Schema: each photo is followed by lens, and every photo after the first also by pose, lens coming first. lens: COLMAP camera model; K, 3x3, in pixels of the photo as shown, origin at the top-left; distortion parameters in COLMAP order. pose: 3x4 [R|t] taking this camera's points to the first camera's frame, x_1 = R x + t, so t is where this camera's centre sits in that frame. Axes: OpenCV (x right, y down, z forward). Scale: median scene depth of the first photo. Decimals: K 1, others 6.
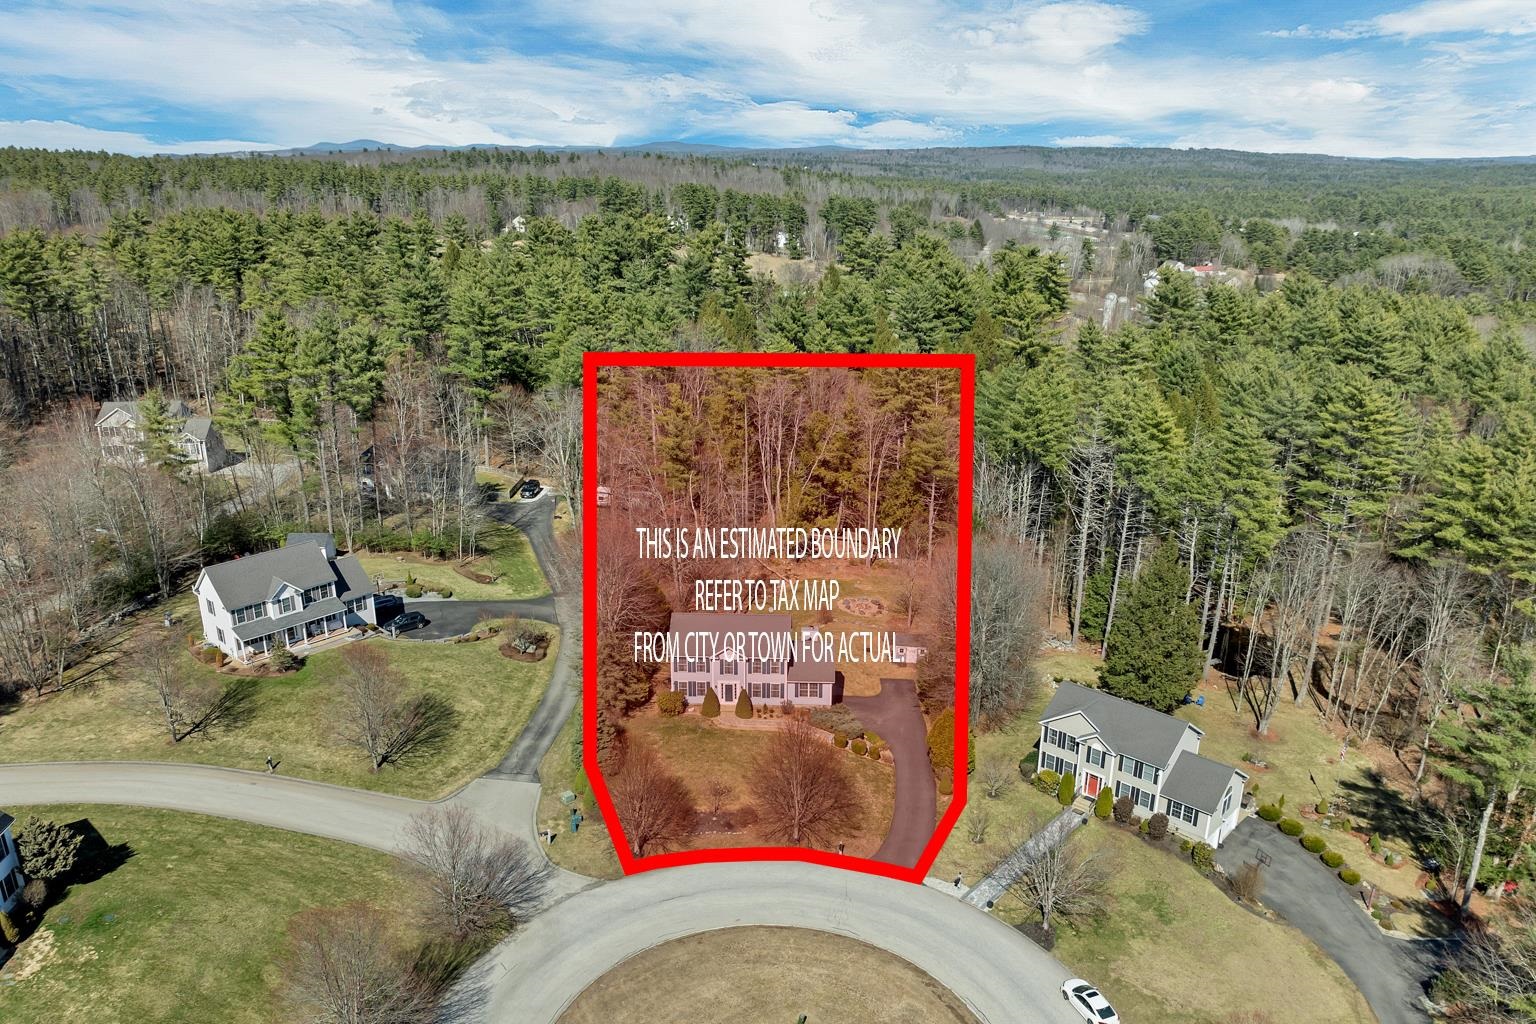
lens RADIAL K [[1110.8, 0, 770.0], [0, 1110.8, 556.3], [0, 0, 1]] dist [-0.038314, 0.004548]
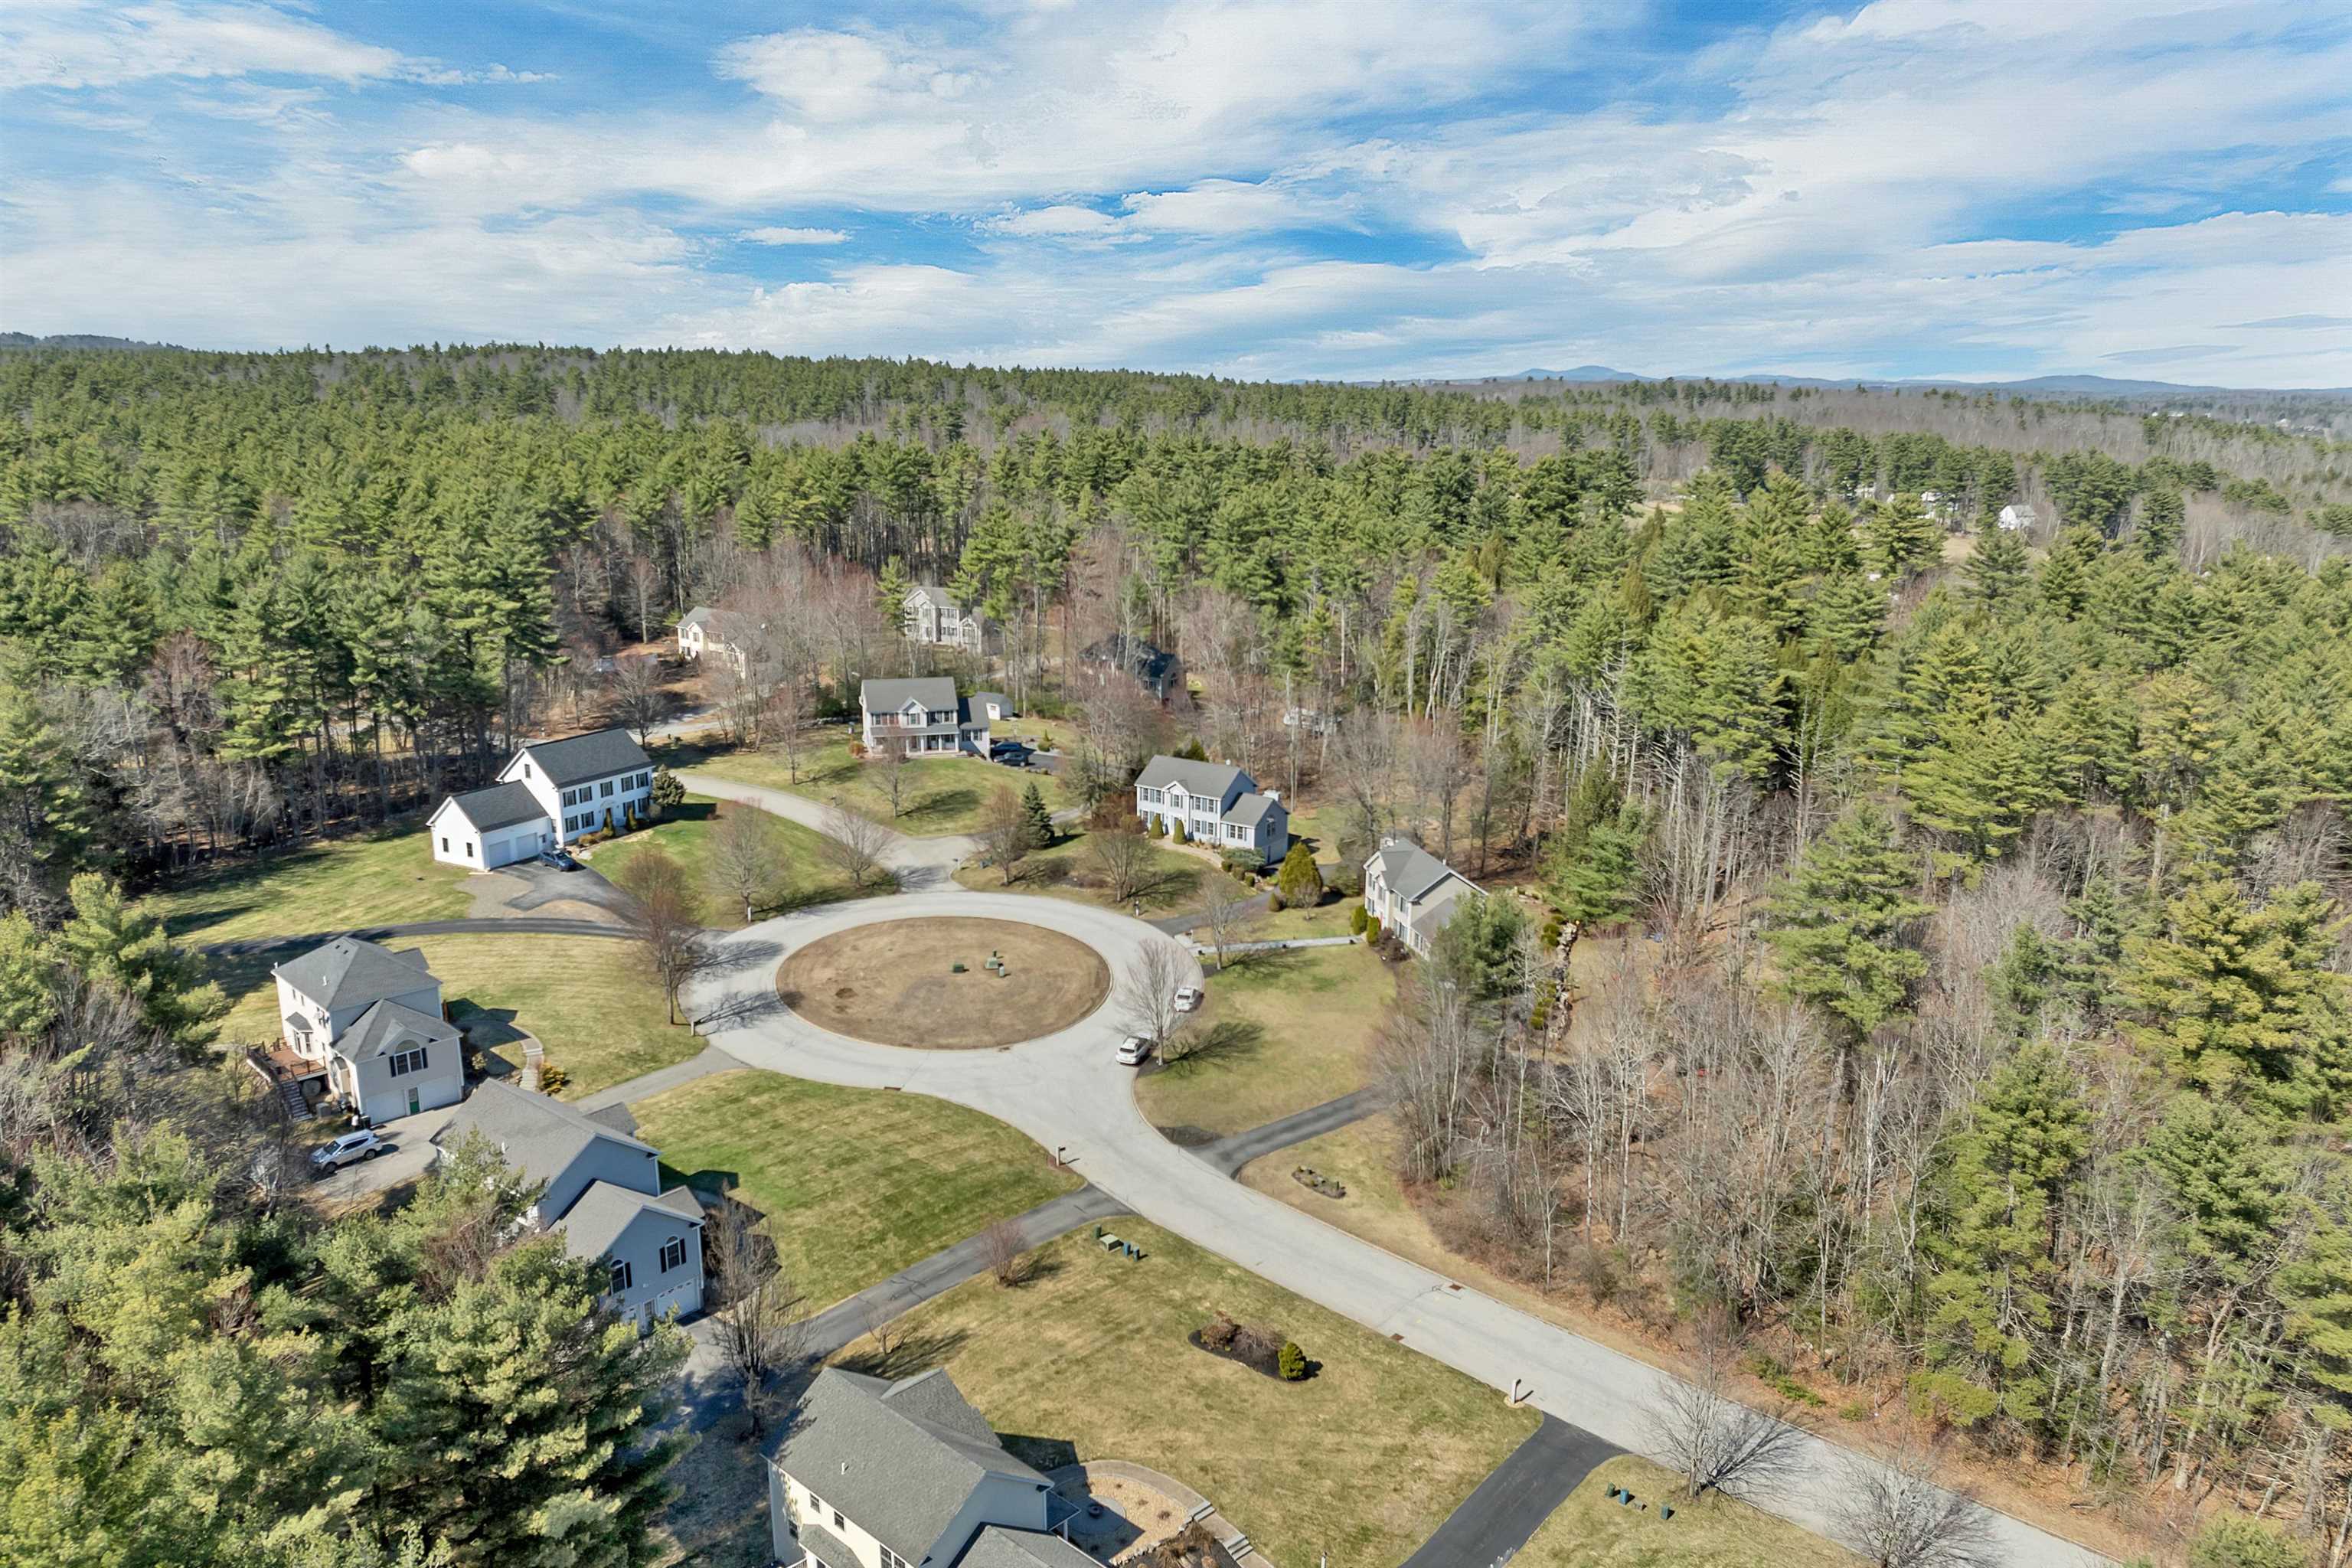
lens RADIAL K [[1684.7, 0, 1176.8], [0, 1684.7, 849.6], [0, 0, 1]] dist [-0.023142, -0.000984]
pose [[0.842855, 0.147729, -0.517466, 0.783390], [-0.189612, 0.981441, -0.028656, 0.177424], [0.503629, 0.122271, 0.855224, -0.448598]]
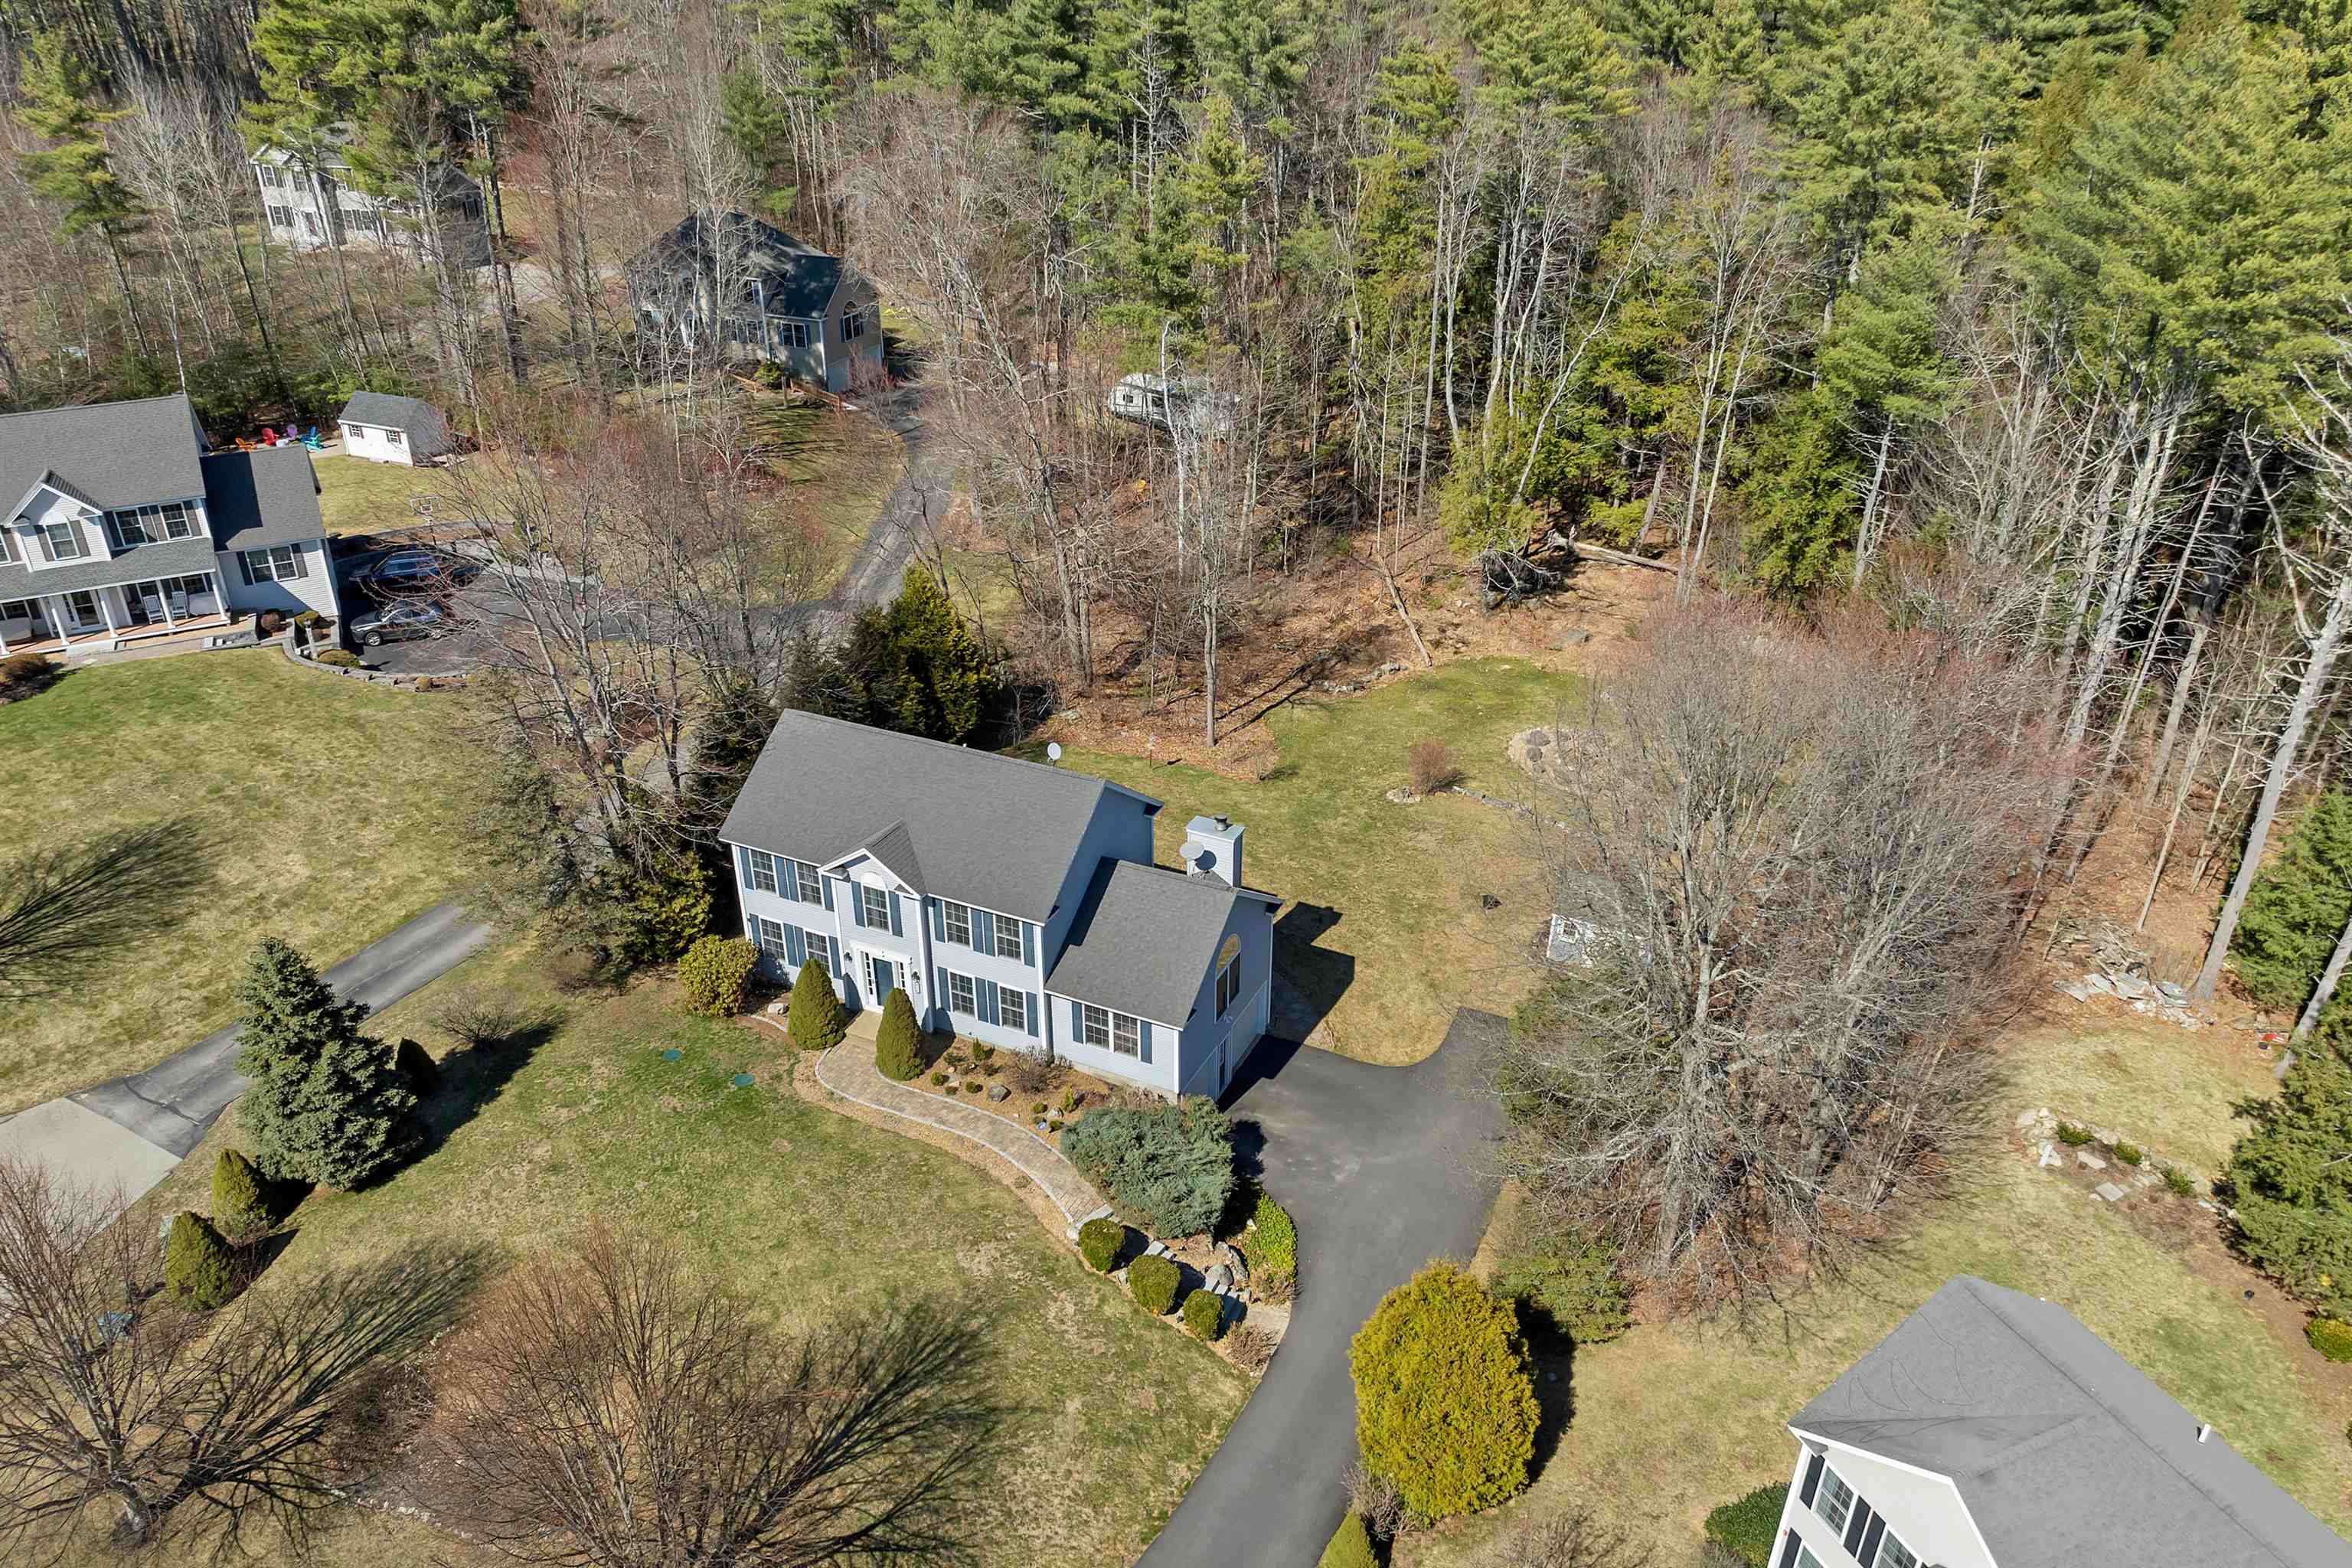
lens RADIAL K [[1700.9, 0, 1179.0], [0, 1700.9, 851.9], [0, 0, 1]] dist [-0.038314, 0.004548]
pose [[0.921801, 0.191164, -0.337253, 0.179791], [-0.127862, 0.971206, 0.201025, -0.021885], [0.365971, -0.142183, 0.919701, 0.518546]]
